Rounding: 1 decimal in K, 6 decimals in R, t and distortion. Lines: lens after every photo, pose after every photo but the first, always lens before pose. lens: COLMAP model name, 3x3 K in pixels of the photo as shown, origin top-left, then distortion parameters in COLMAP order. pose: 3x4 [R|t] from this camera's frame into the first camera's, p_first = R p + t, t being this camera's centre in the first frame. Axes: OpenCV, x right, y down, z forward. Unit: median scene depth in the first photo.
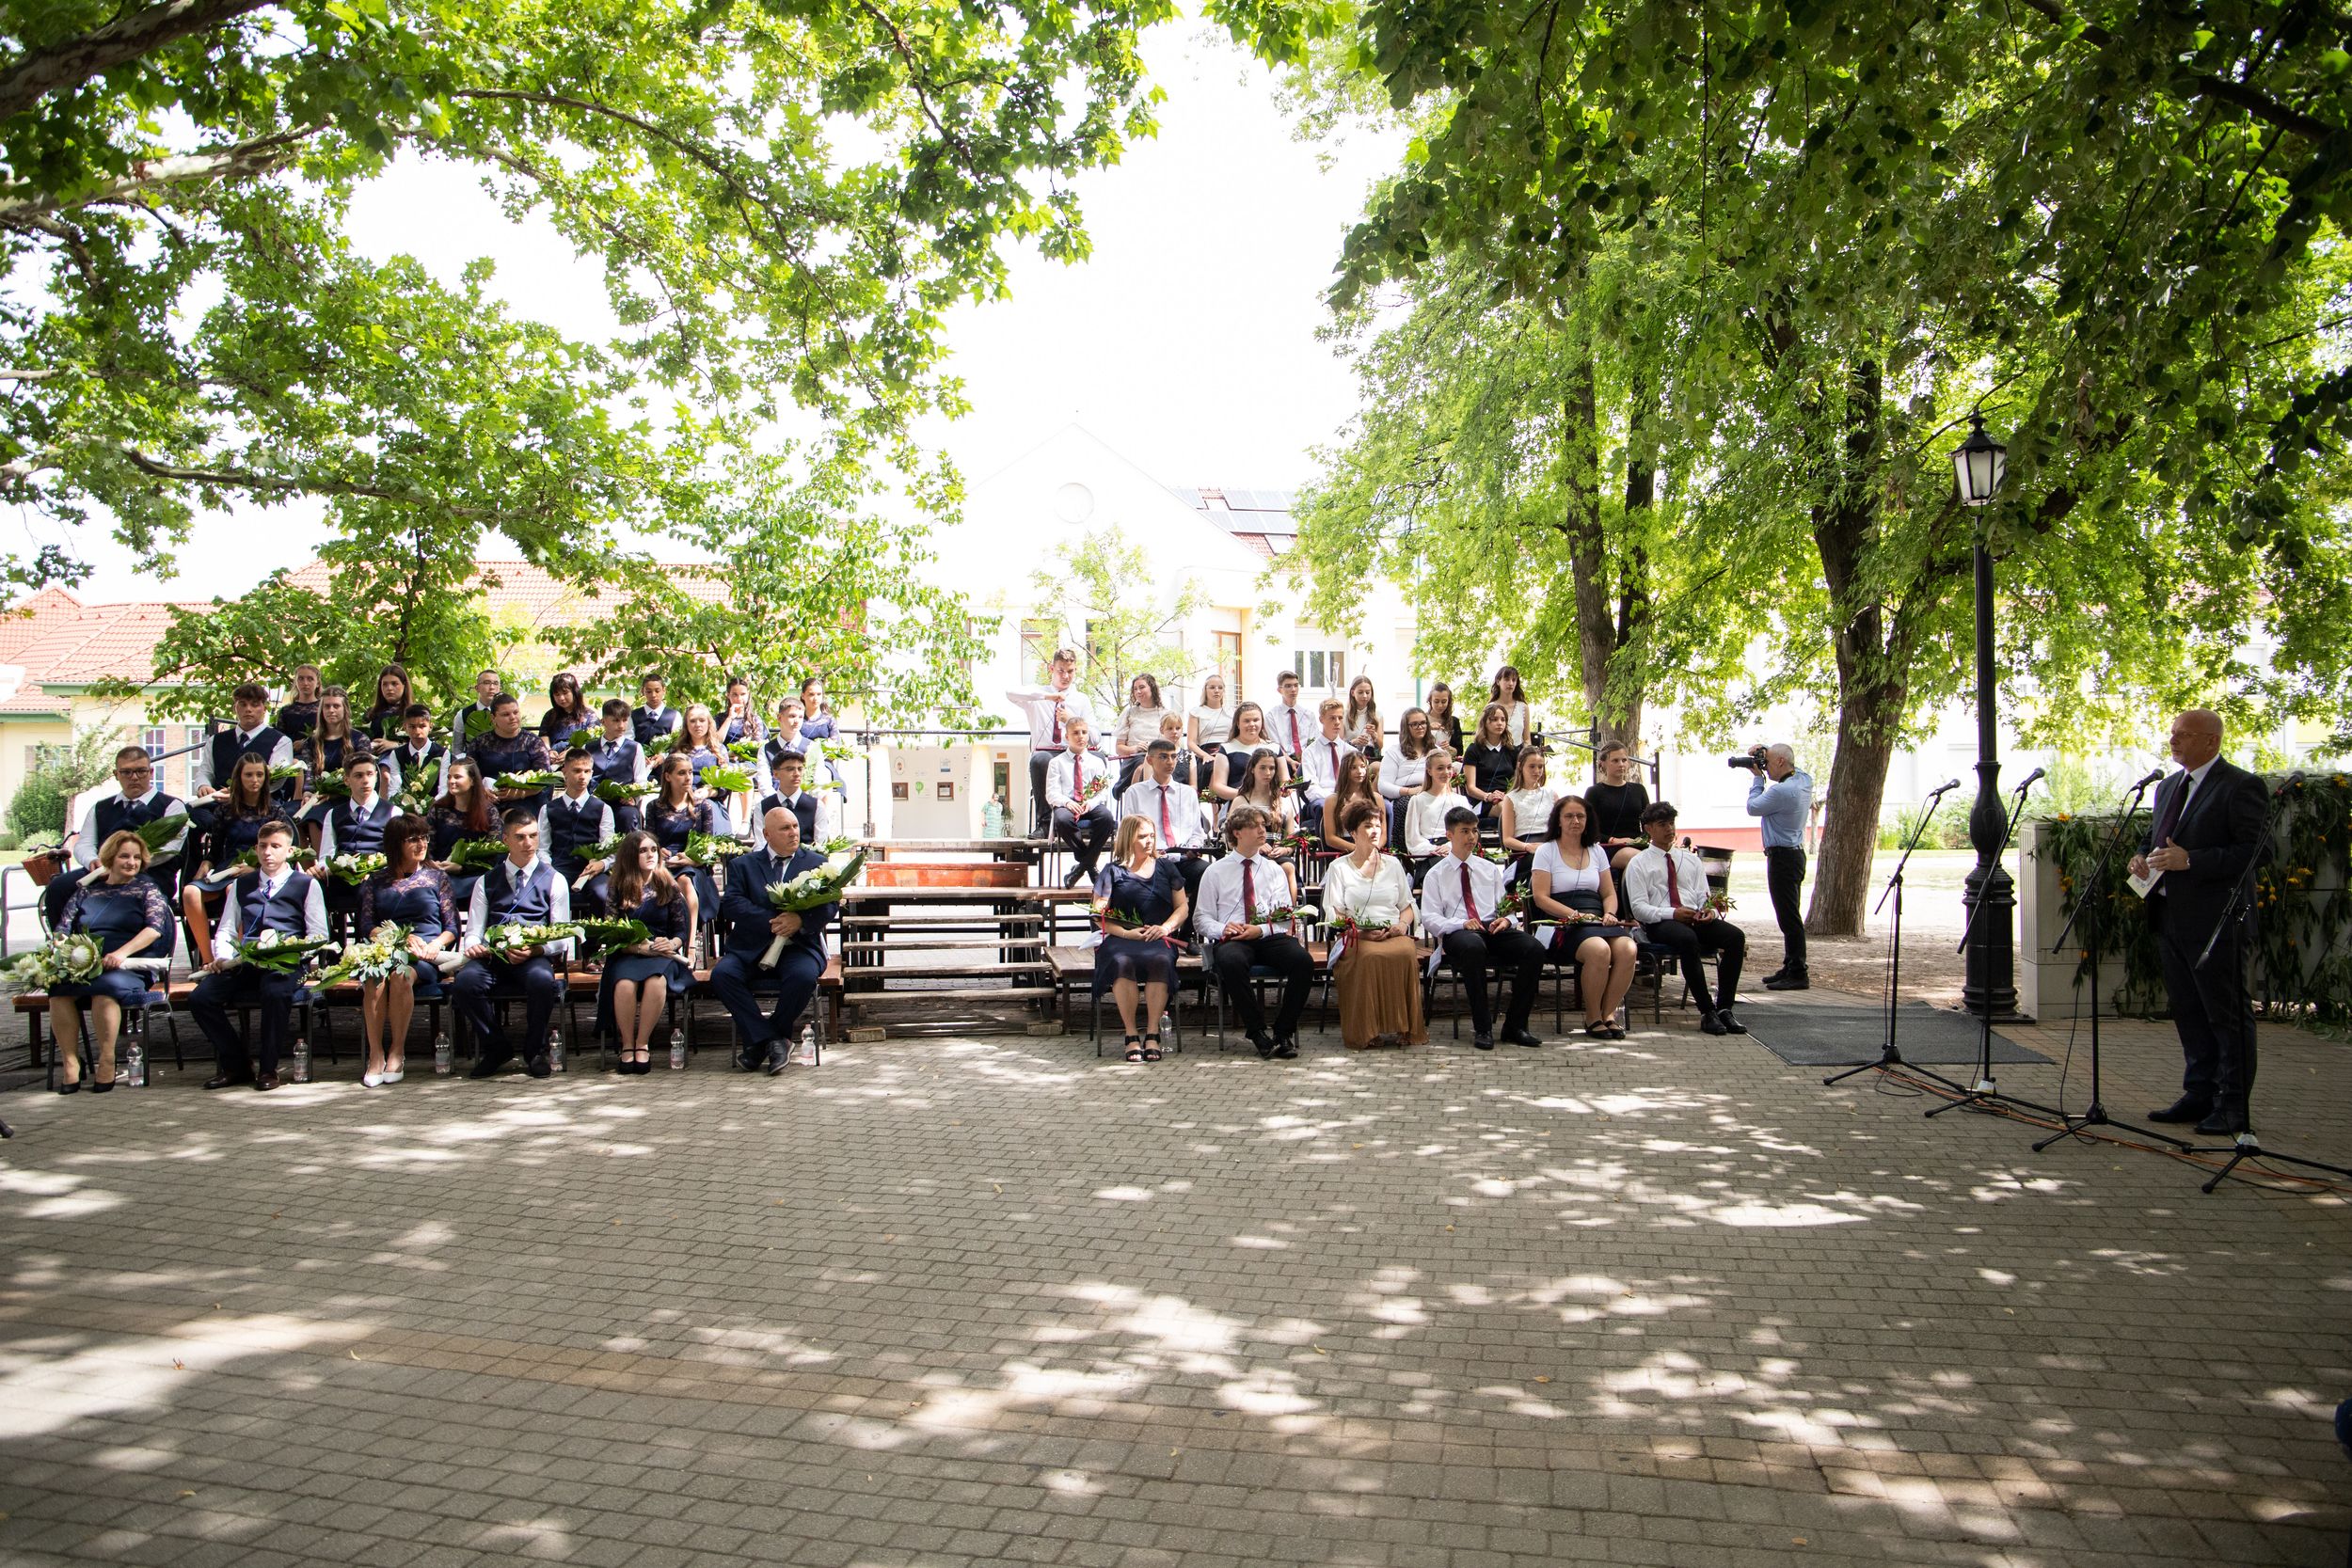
lens RADIAL K [[1557.5, 0, 1179.4], [0, 1557.5, 799.0], [0, 0, 1]] dist [-0.133943, 0.083227]
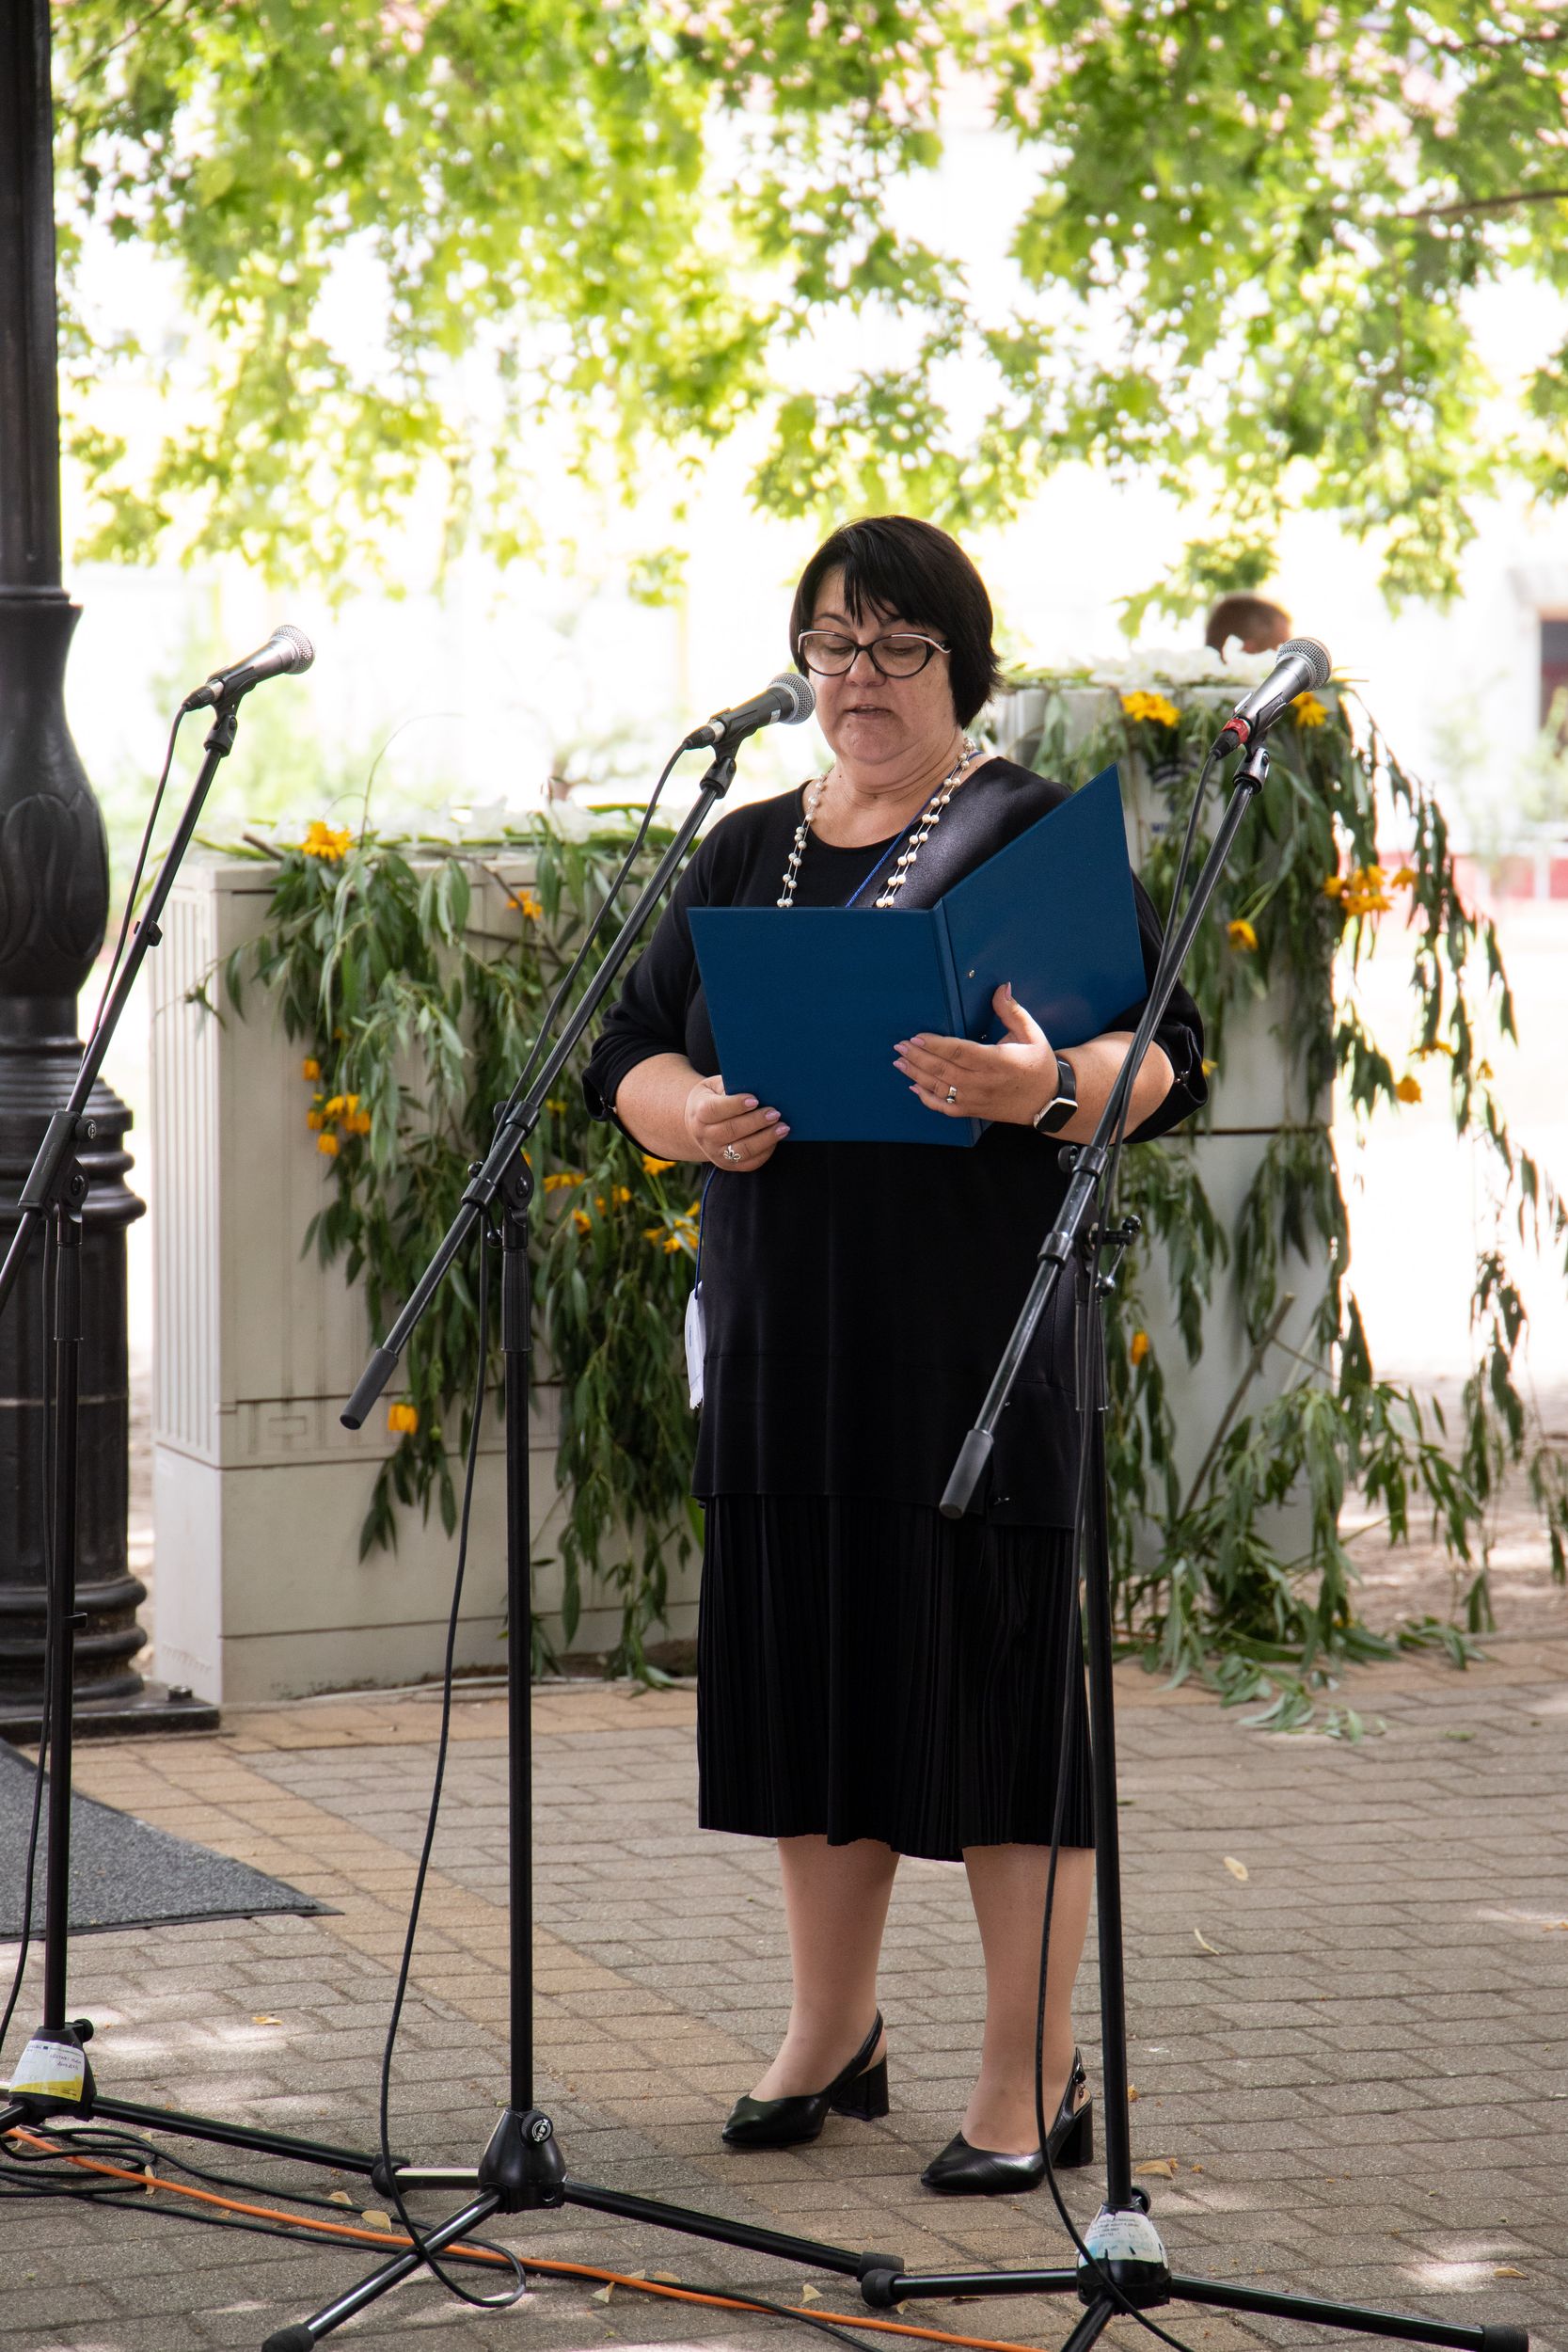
lens RADIAL K [[6380.8, 0, 783.0], [0, 6380.8, 1185.7], [0, 0, 1]] dist [0.582327, -1.096318]
pose [[0.811745, -0.026212, 0.583423, 0.043459], [-0.011668, 0.998065, 0.061075, 0.002675], [-0.583895, -0.056385, 0.809869, 0.103755]]
